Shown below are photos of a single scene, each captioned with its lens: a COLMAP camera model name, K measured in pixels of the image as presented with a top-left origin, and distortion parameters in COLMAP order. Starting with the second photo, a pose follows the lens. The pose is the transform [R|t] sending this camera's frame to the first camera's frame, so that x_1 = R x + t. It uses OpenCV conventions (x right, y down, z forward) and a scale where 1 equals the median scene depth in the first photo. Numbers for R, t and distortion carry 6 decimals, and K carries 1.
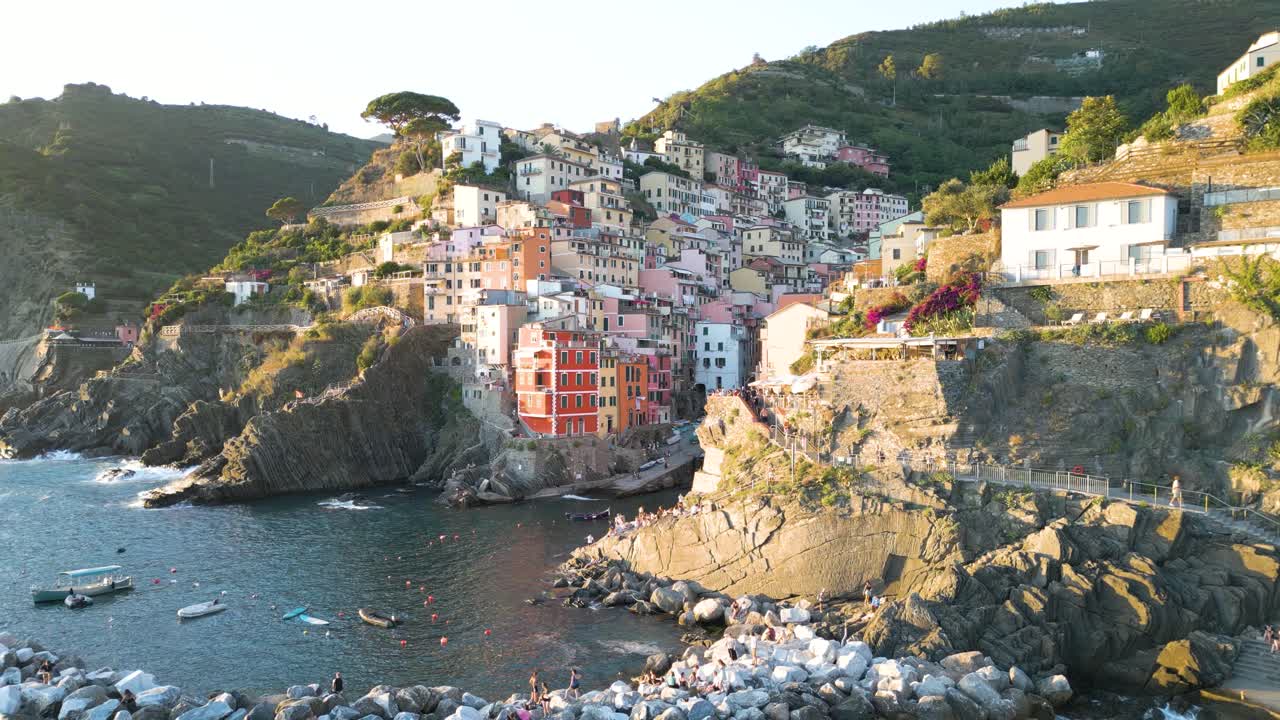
lens RADIAL K [[964.9, 0, 639.1], [0, 964.9, 373.6], [0, 0, 1]] dist [0.116287, -0.152740]
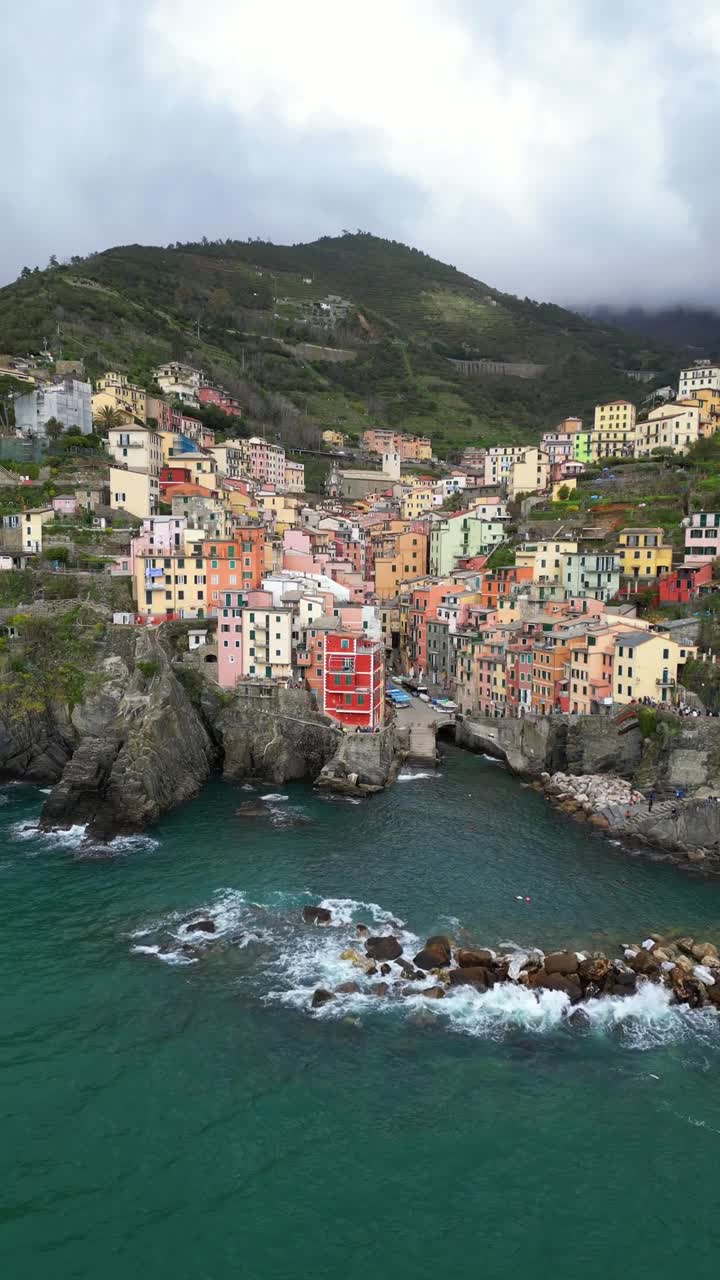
lens RADIAL K [[973.9, 0, 360.0], [0, 973.9, 640.0], [0, 0, 1]] dist [0.152029, -0.270181]
pose [[0.813325, -0.053019, 0.579389, -0.611462], [0.001642, 0.996044, 0.088842, -0.115766], [-0.581807, -0.071306, 0.810195, 0.038245]]
